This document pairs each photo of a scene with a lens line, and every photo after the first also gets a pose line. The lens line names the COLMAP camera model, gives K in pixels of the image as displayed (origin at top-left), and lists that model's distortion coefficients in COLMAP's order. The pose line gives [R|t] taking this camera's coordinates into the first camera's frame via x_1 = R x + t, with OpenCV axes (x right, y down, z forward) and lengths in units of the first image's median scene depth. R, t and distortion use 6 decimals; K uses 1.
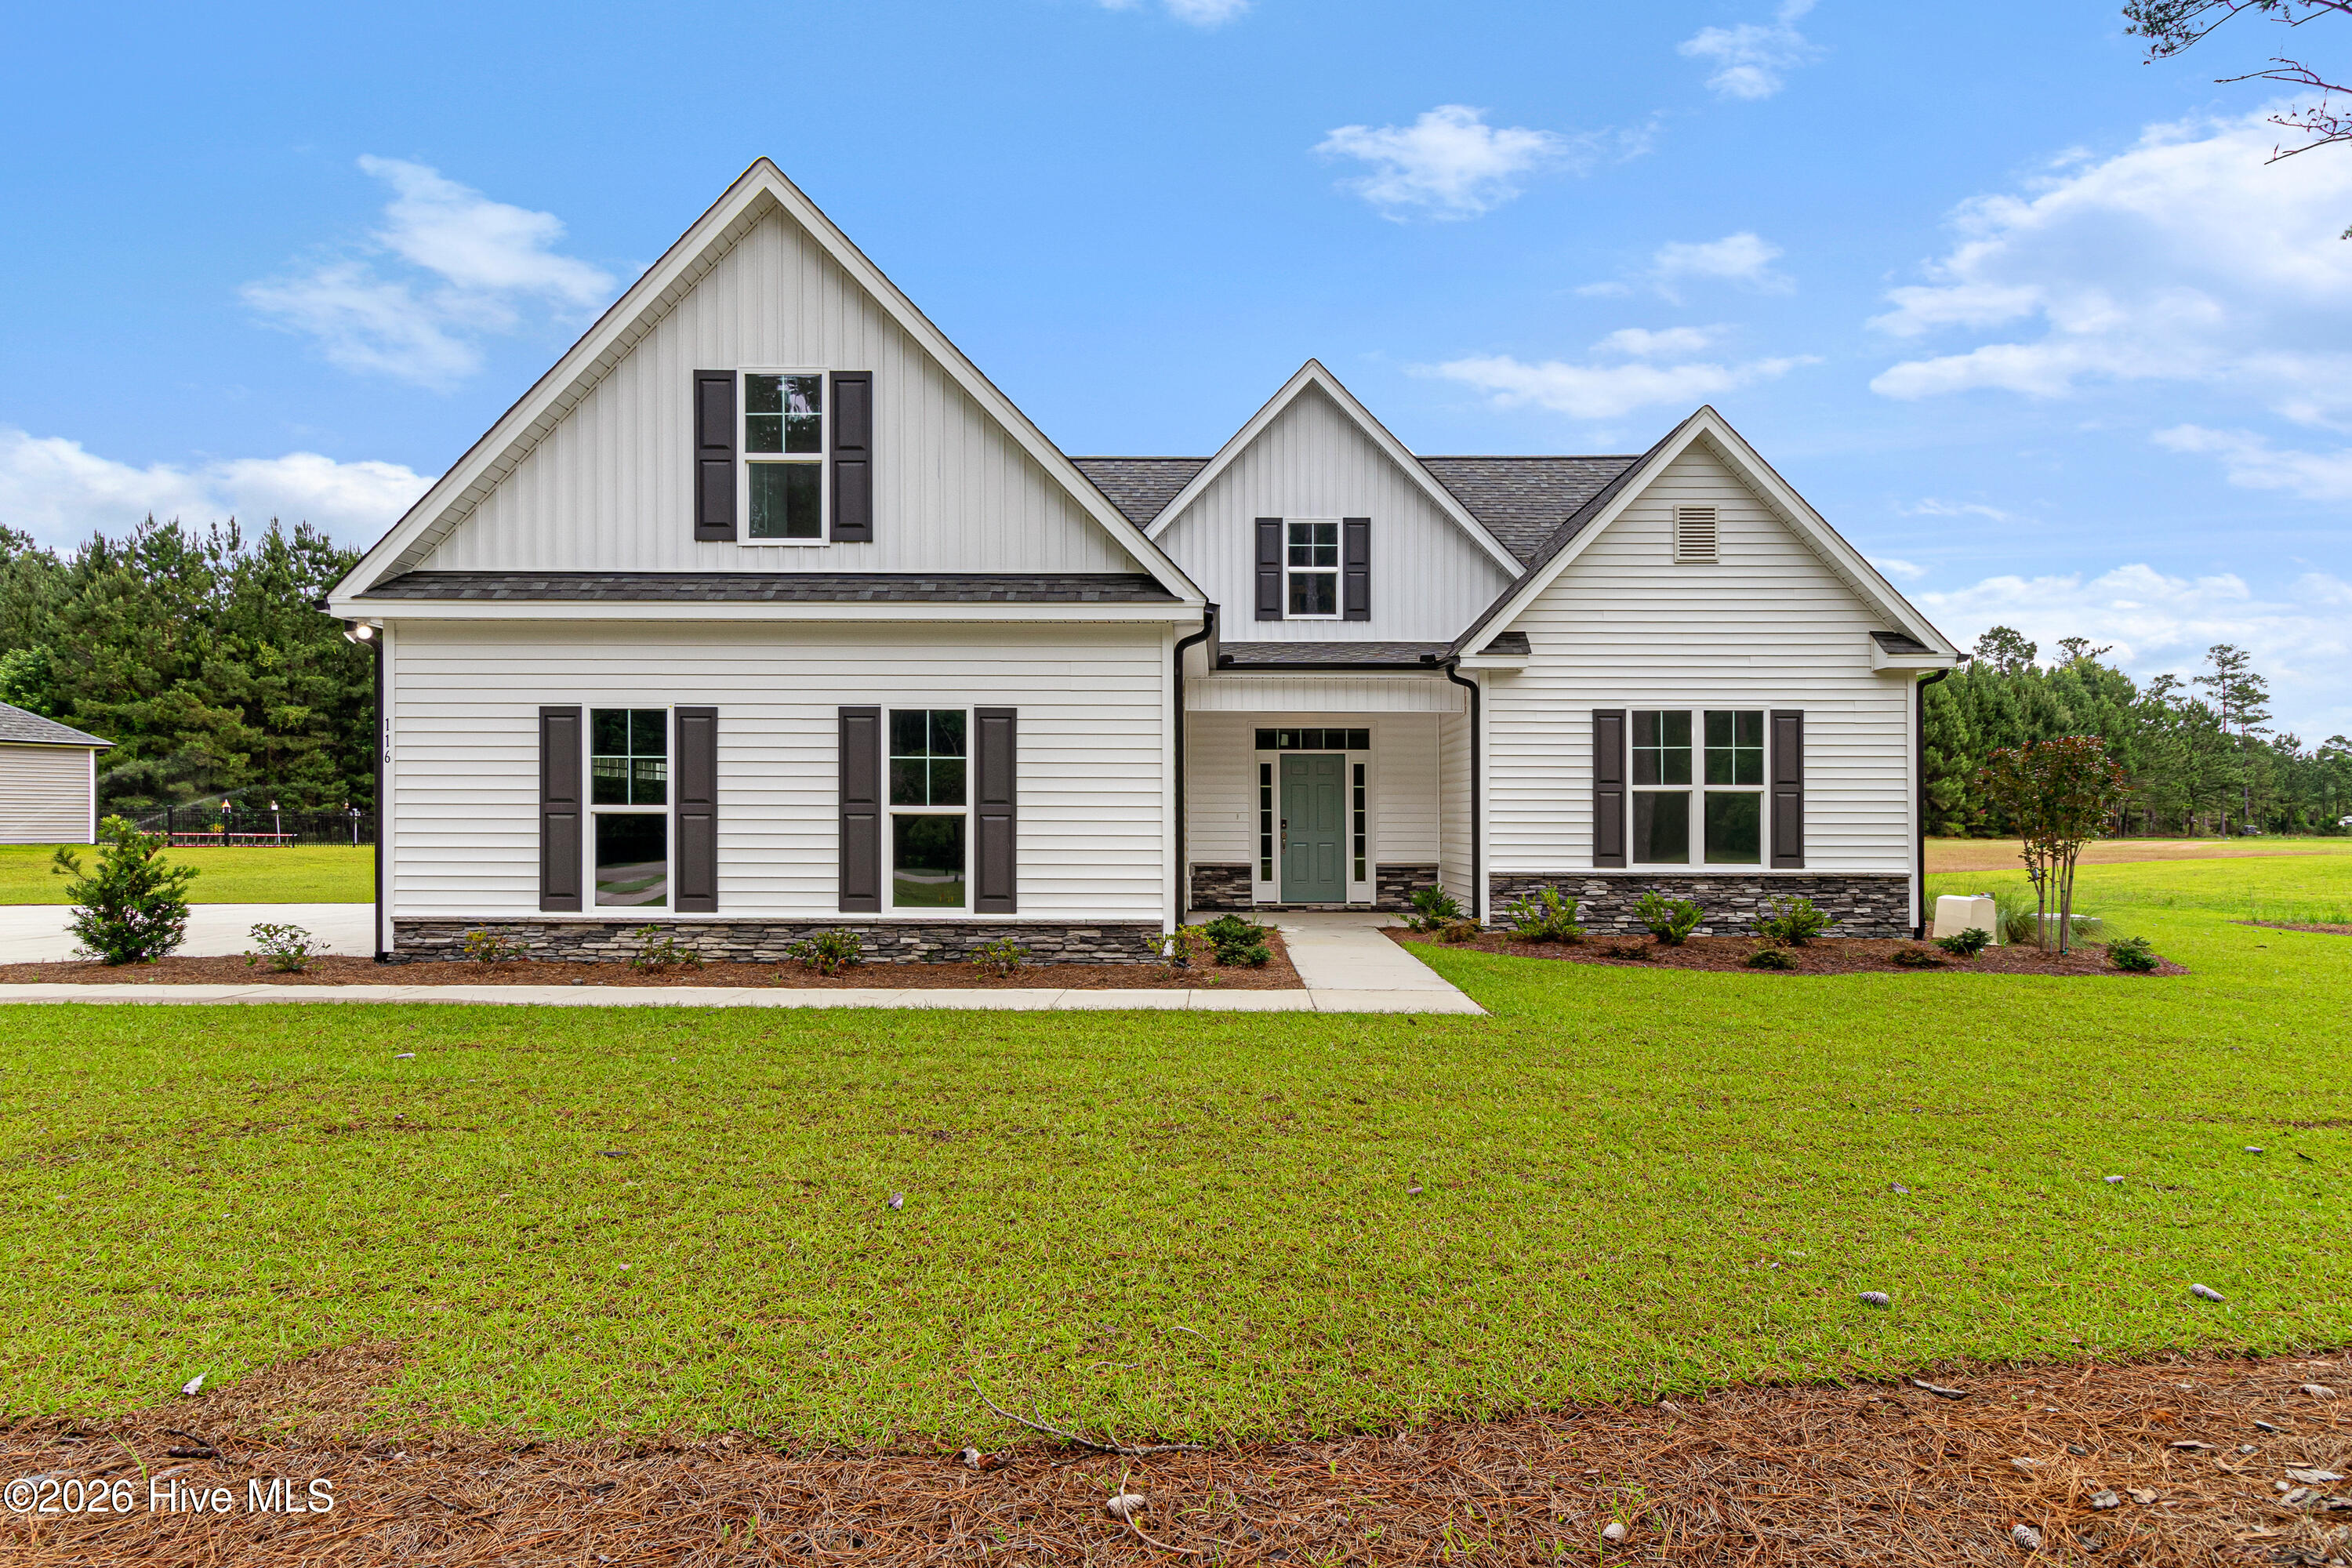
lens RADIAL K [[1330.5, 0, 1202.4], [0, 1330.5, 812.4], [0, 0, 1]] dist [0.006476, 0.000591]
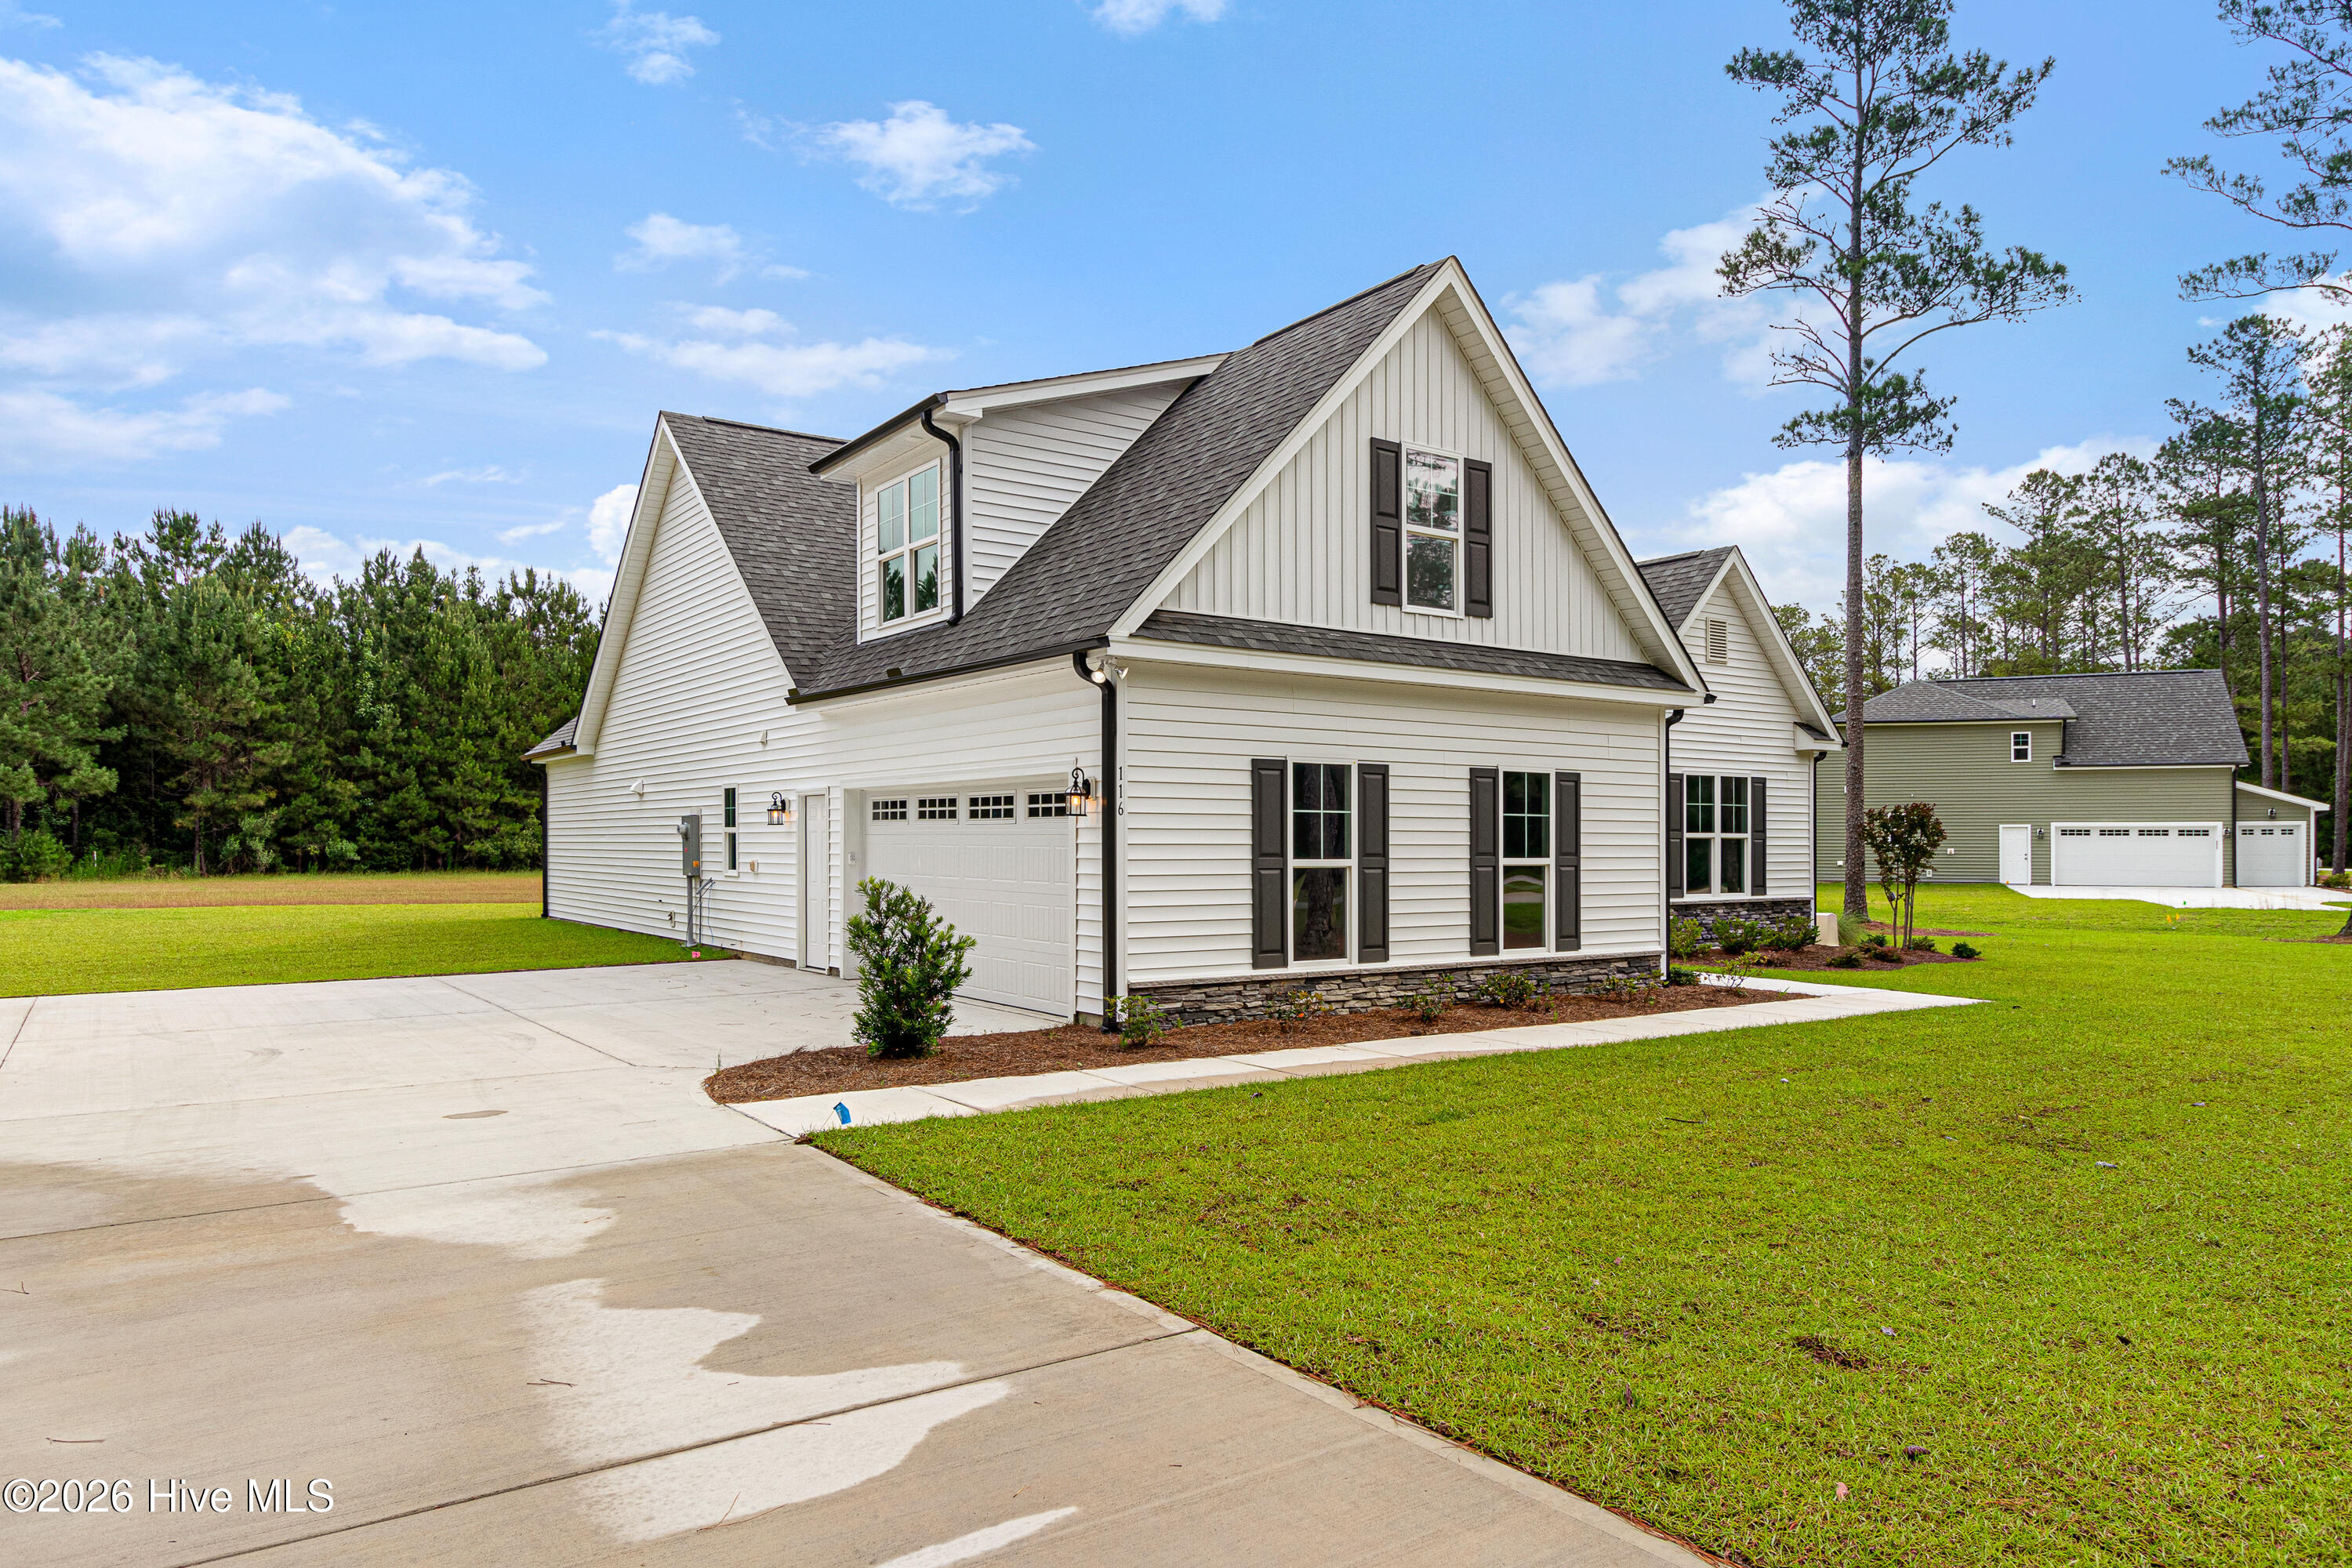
lens RADIAL K [[1506.7, 0, 1227.5], [0, 1506.7, 867.2], [0, 0, 1]] dist [0.002760, 0.000212]
pose [[0.802189, -0.010127, 0.596985, -0.901944], [-0.005887, 0.999673, 0.024868, -0.021281], [-0.597042, -0.023463, 0.801867, 0.099982]]
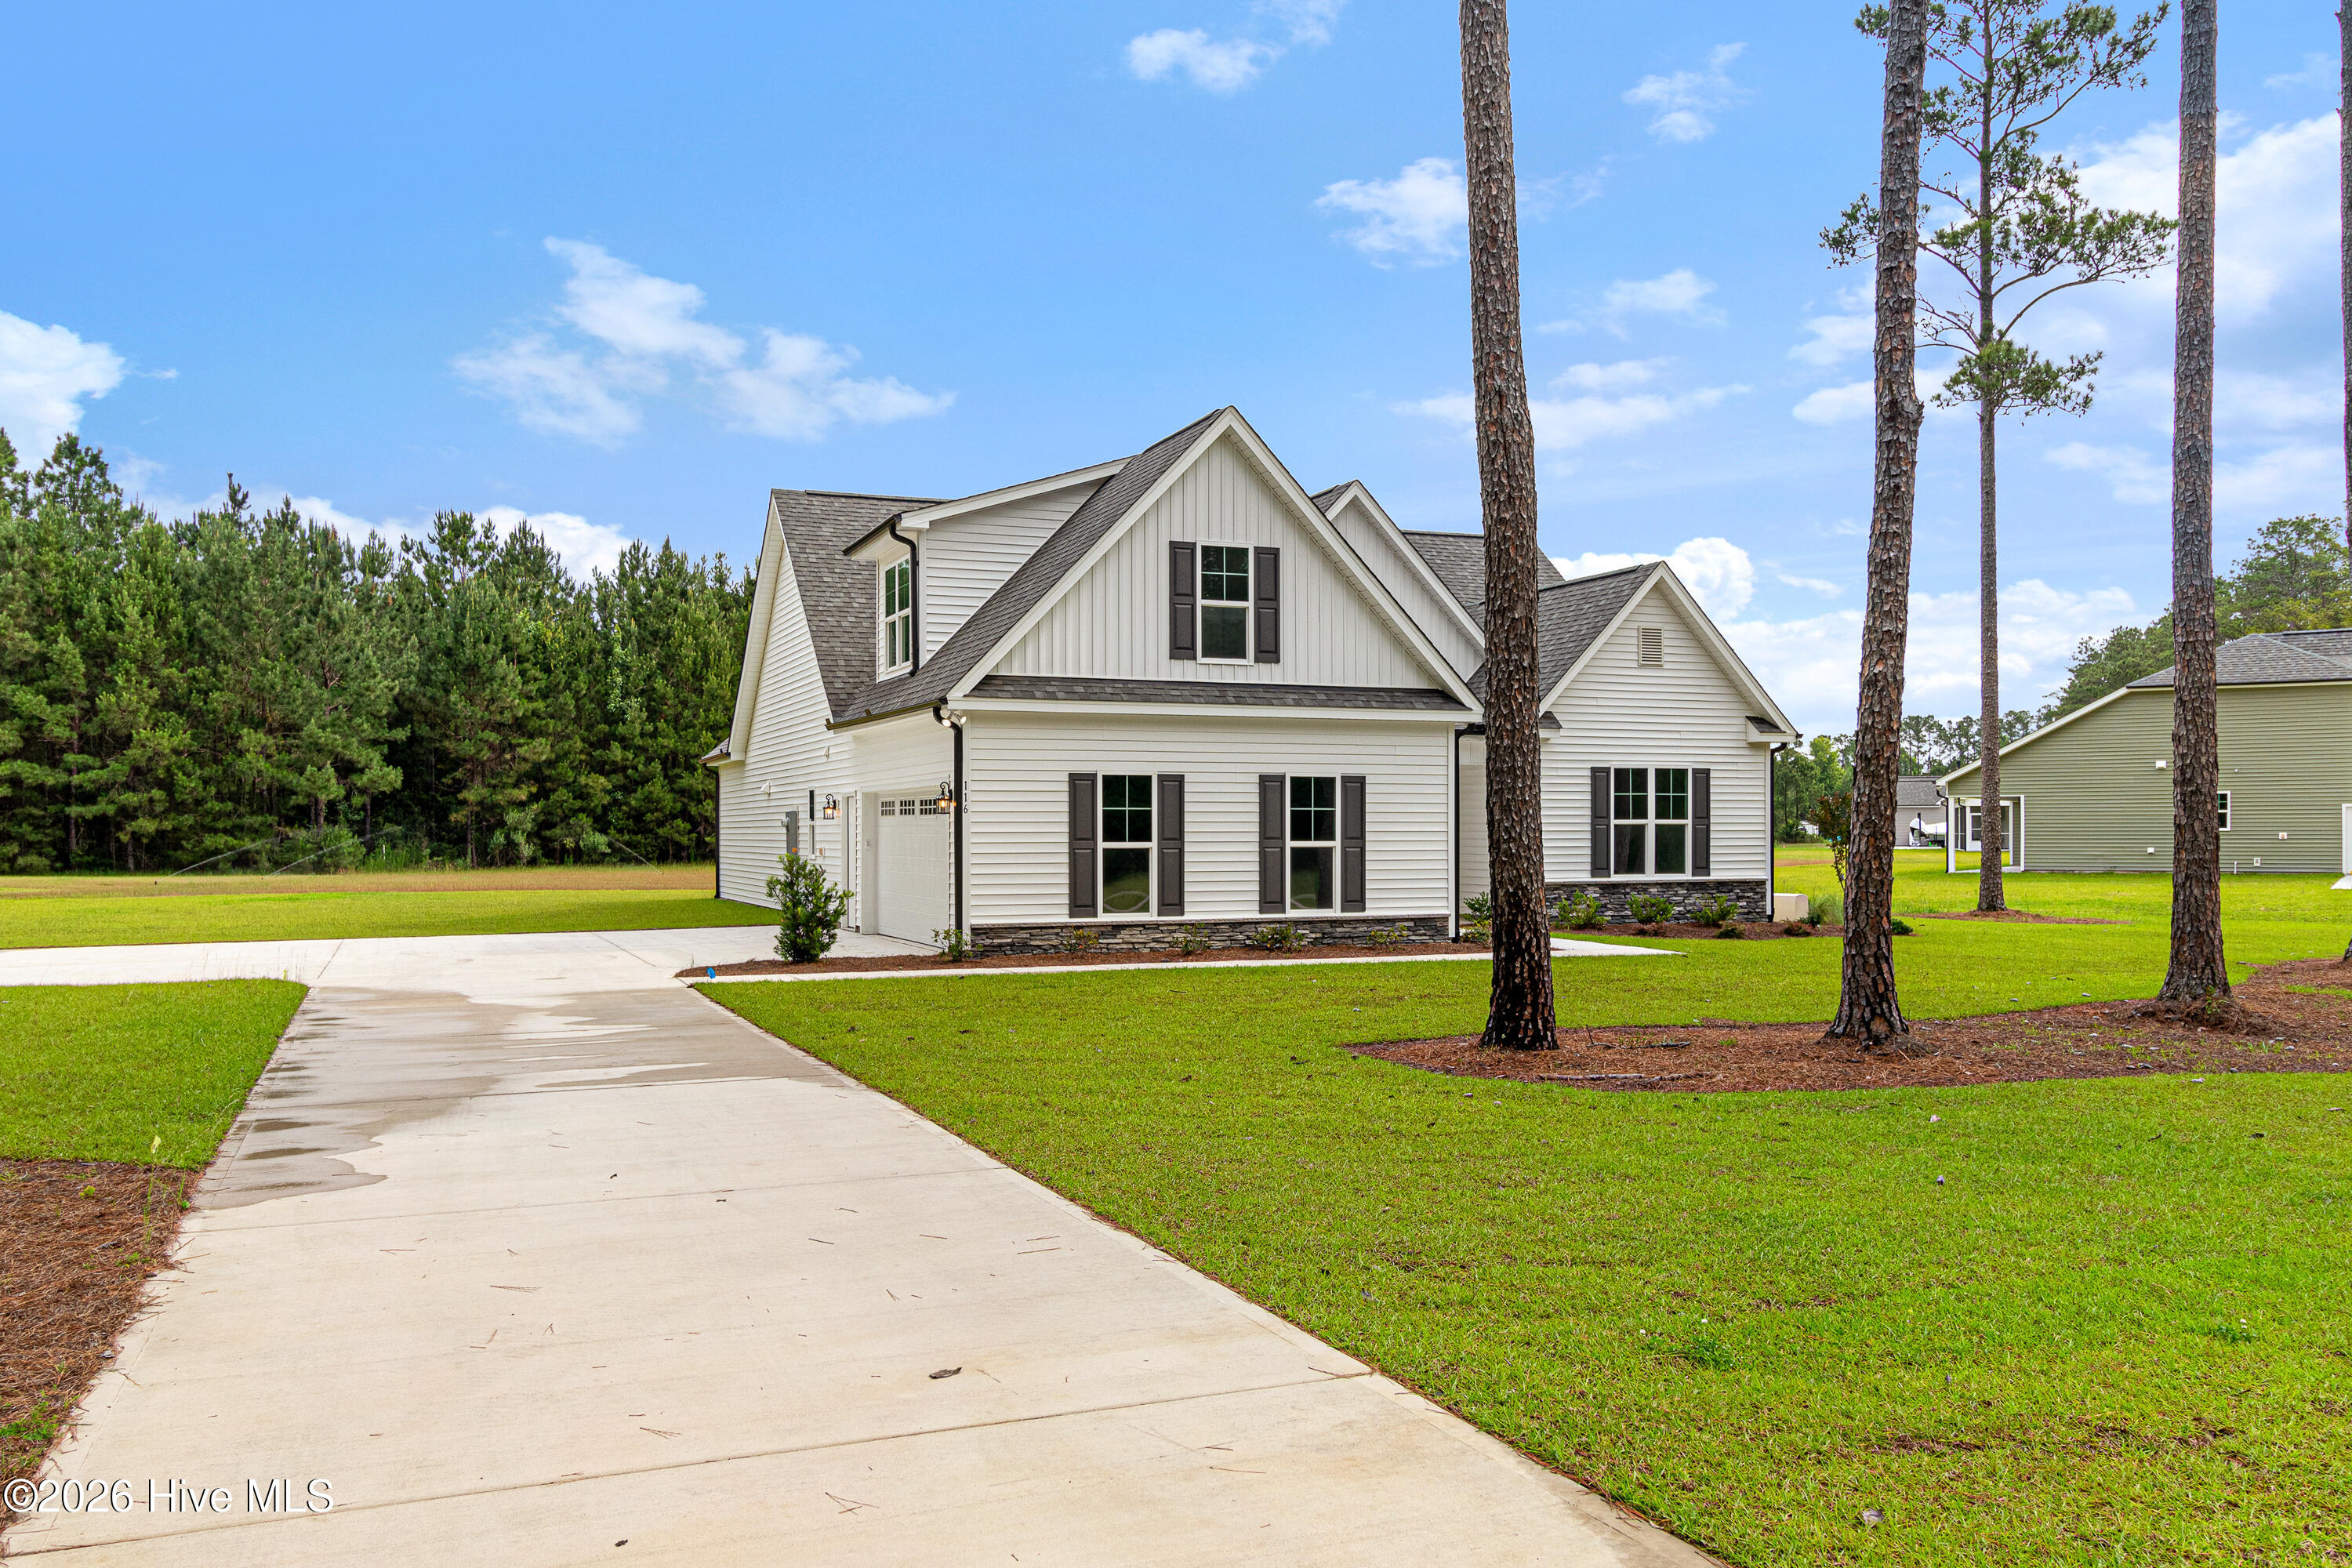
lens RADIAL K [[1848.2, 0, 1175.5], [0, 1848.2, 847.1], [0, 0, 1]] dist [0.002649, 0.007201]
pose [[0.921288, -0.008460, 0.388788, -0.891157], [0.001892, 0.999849, 0.017272, -0.026665], [-0.388875, -0.015177, 0.921165, -0.655966]]
